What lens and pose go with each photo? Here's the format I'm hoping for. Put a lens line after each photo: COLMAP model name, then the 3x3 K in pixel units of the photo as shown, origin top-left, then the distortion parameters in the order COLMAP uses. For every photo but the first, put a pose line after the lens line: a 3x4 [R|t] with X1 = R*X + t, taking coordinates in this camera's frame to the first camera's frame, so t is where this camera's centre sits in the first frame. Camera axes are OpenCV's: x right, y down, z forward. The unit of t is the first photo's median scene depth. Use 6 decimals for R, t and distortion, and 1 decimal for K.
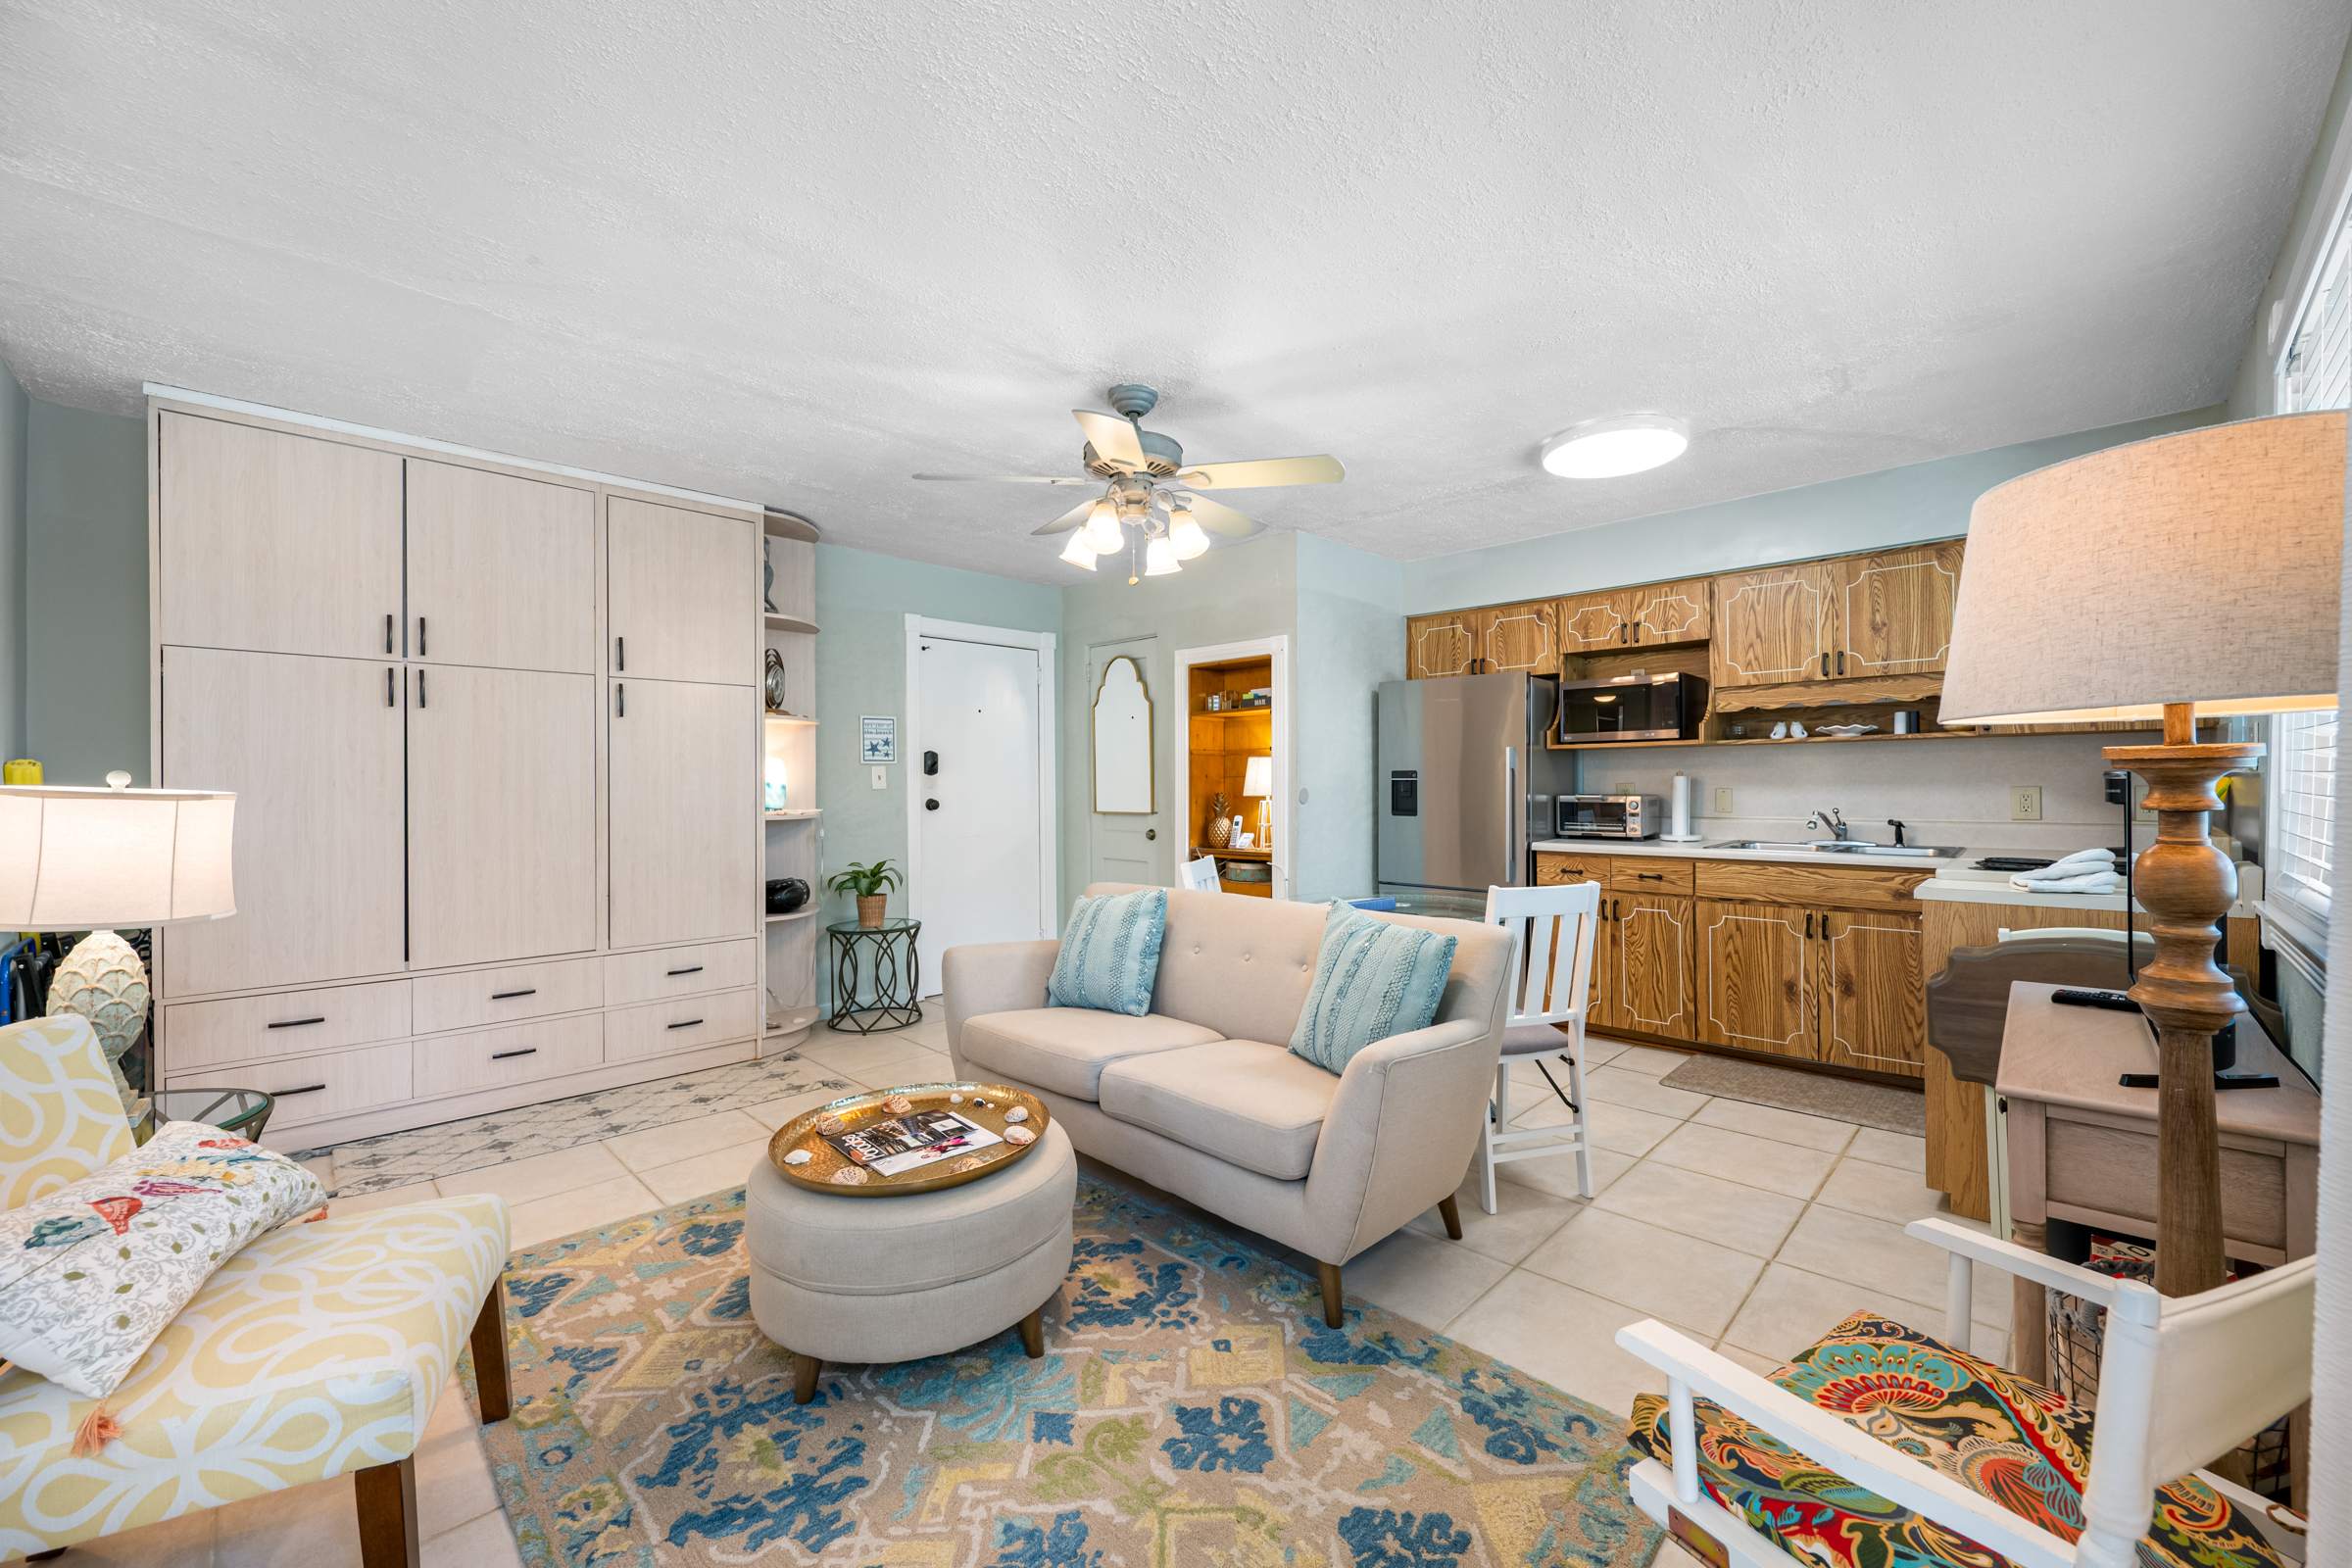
lens RADIAL K [[945.7, 0, 1176.0], [0, 945.7, 784.0], [0, 0, 1]] dist [-0.001601, 0.000505]
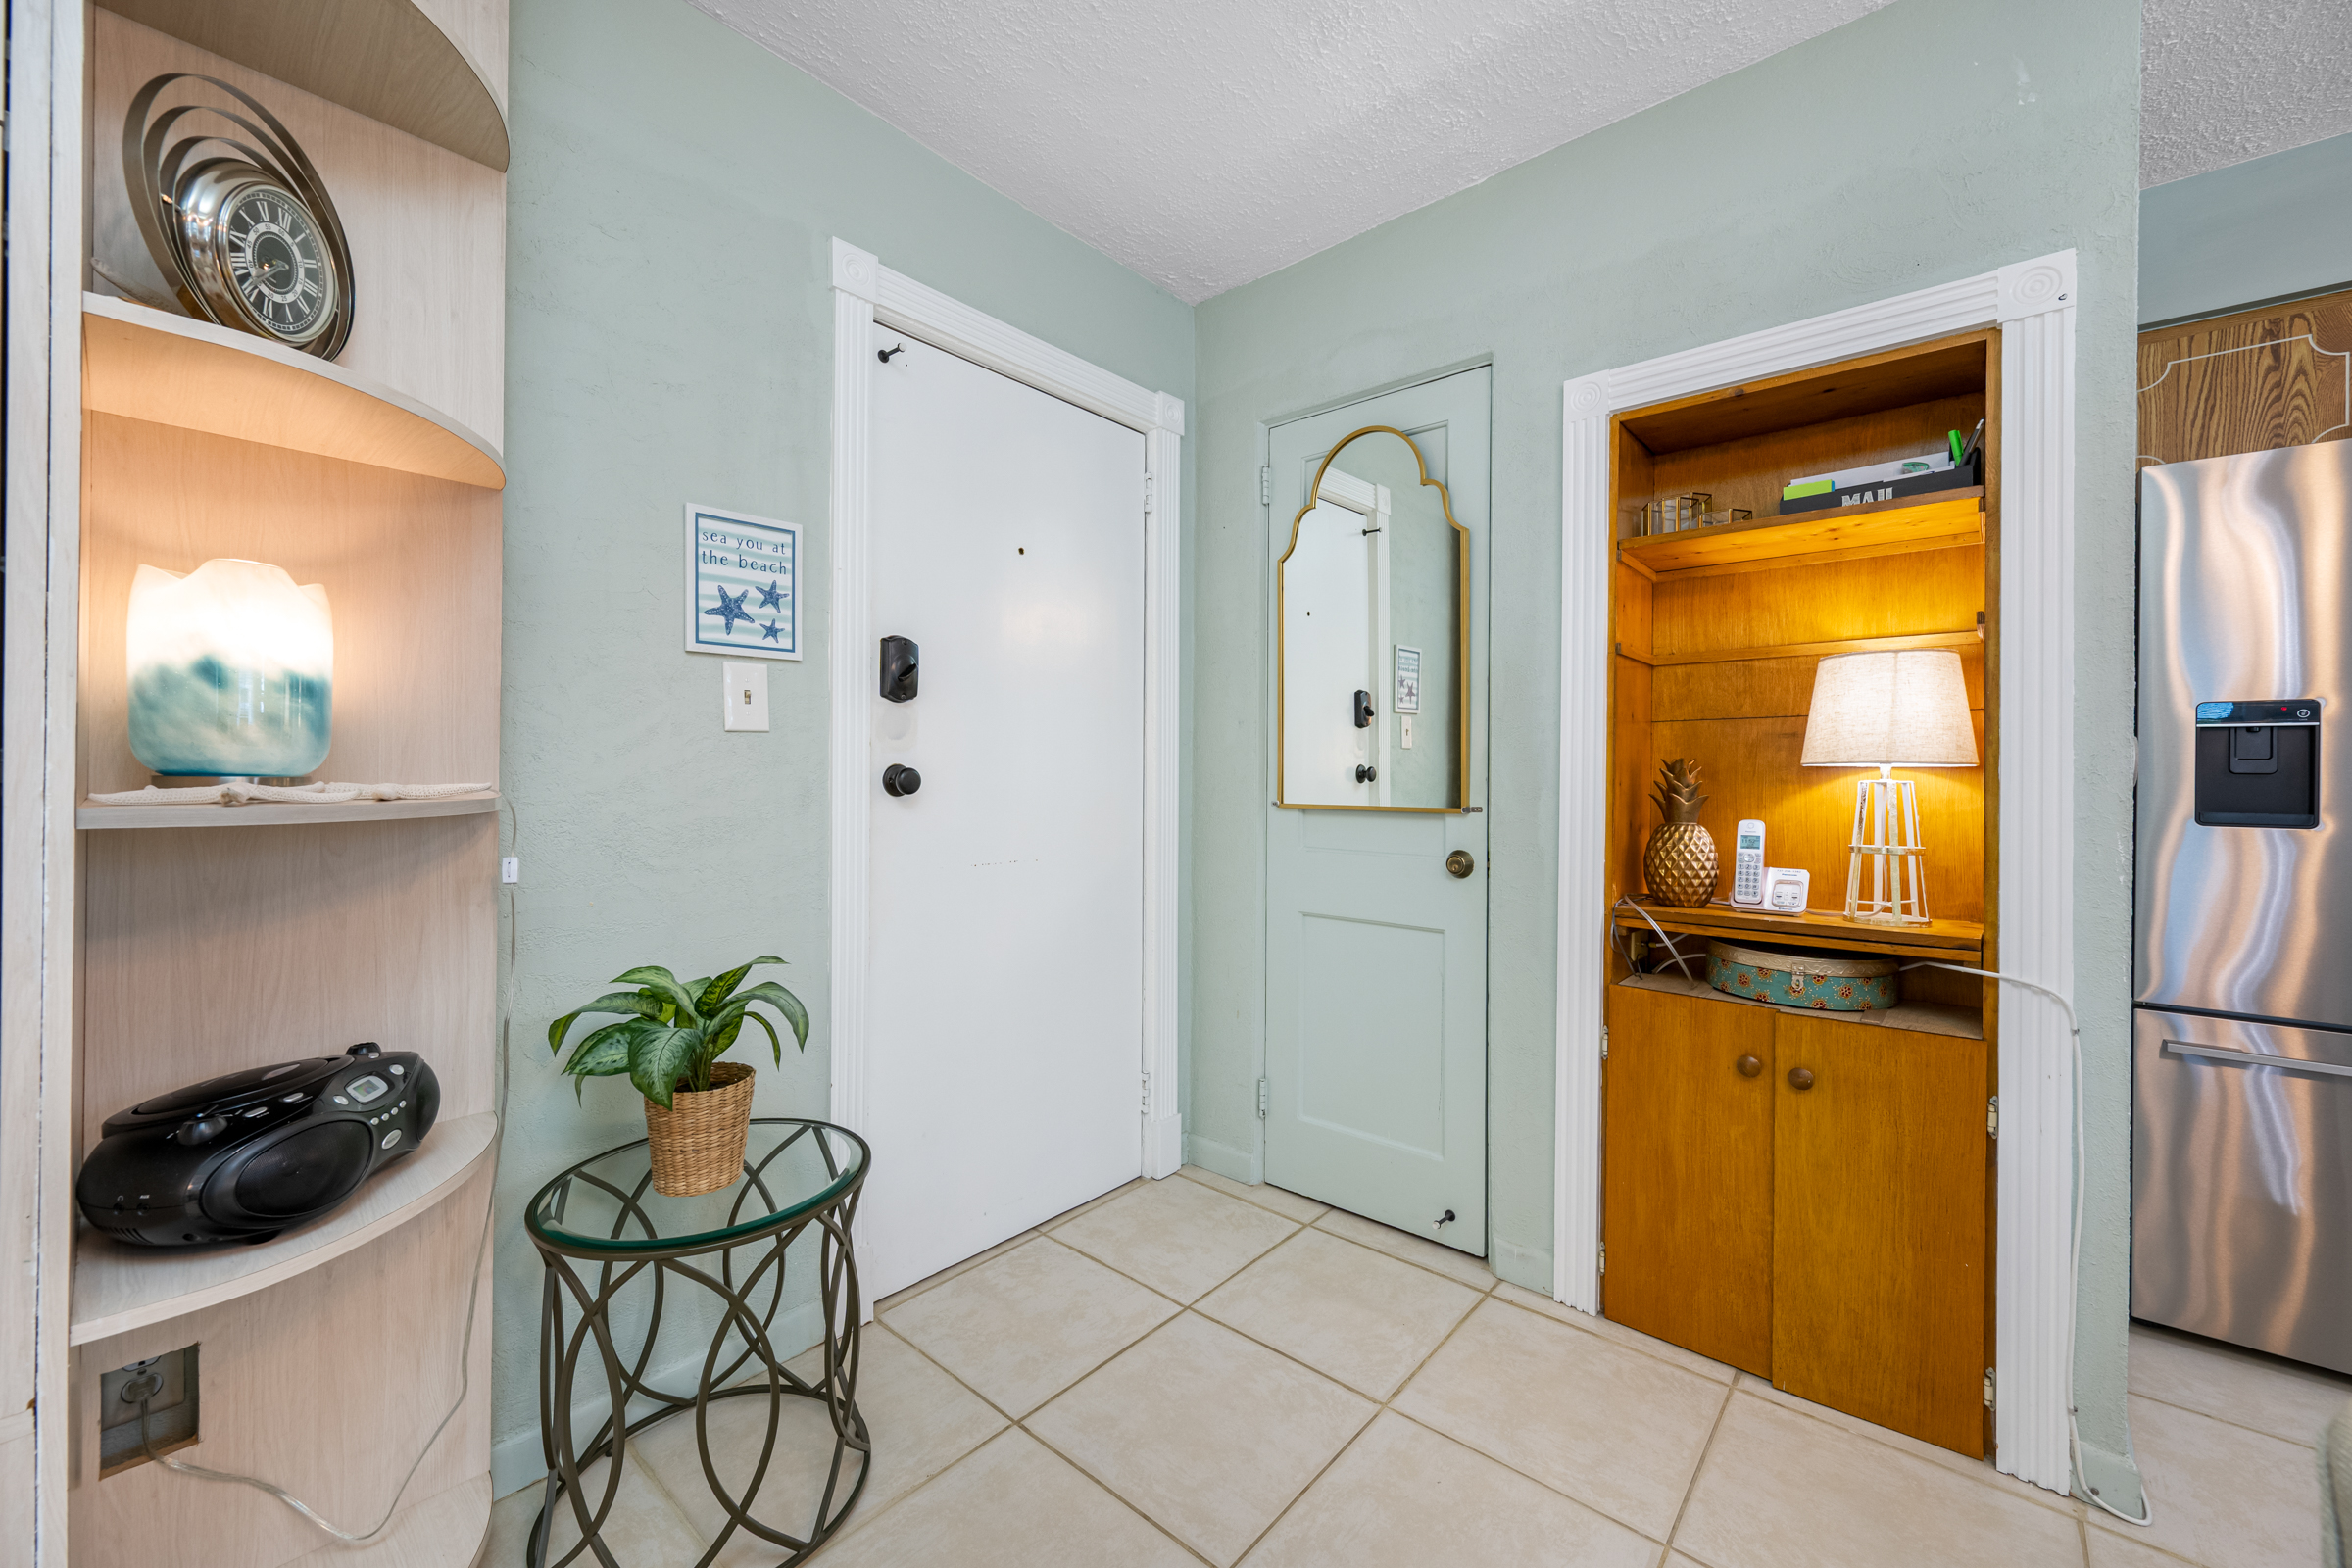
lens RADIAL K [[931.3, 0, 1178.7], [0, 931.3, 778.6], [0, 0, 1]] dist [-0.000832, -0.000230]
pose [[0.997605, 0.013011, 0.067932, -0.247183], [-0.013276, 0.999906, 0.003451, 0.025411], [-0.067881, -0.004345, 0.997684, 0.884124]]
